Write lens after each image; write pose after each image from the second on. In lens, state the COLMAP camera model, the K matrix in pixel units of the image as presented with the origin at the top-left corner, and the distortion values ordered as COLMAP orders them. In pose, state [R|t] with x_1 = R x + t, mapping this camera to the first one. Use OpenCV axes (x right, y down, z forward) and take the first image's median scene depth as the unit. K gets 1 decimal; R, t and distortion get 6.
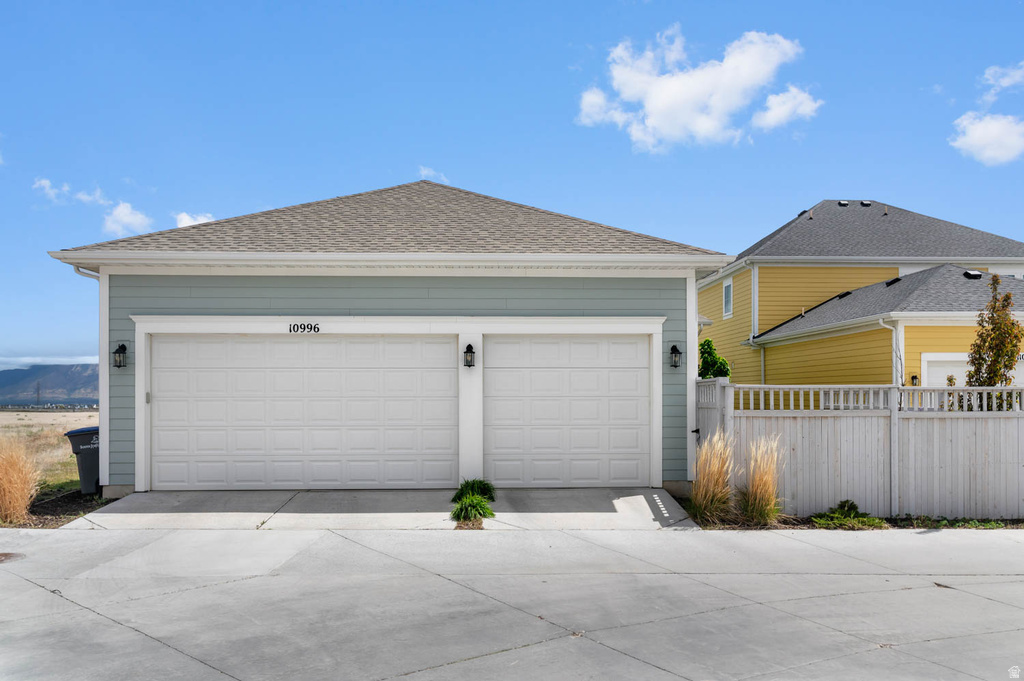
lens RADIAL K [[750.8, 0, 496.2], [0, 750.8, 384.6], [0, 0, 1]] dist [0.004118, -0.001558]
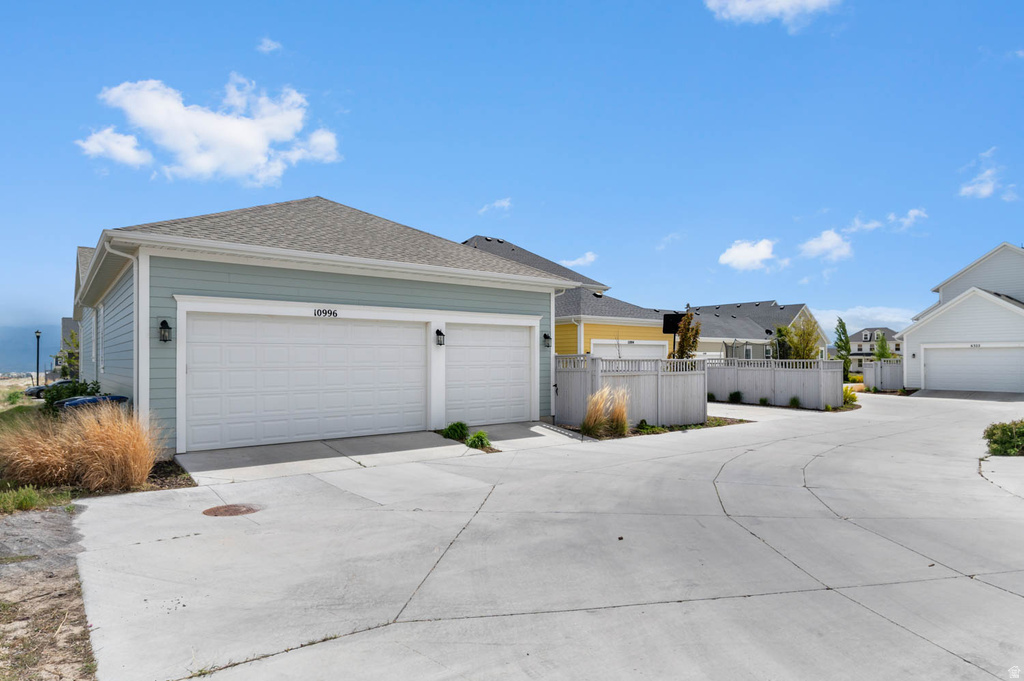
lens RADIAL K [[582.2, 0, 511.6], [0, 582.2, 341.0], [0, 0, 1]] dist [-0.002305, -0.000284]
pose [[0.807479, 0.017701, 0.589631, -0.580476], [-0.004124, 0.999695, -0.024363, -0.004848], [-0.589882, 0.017240, 0.807305, 0.017026]]
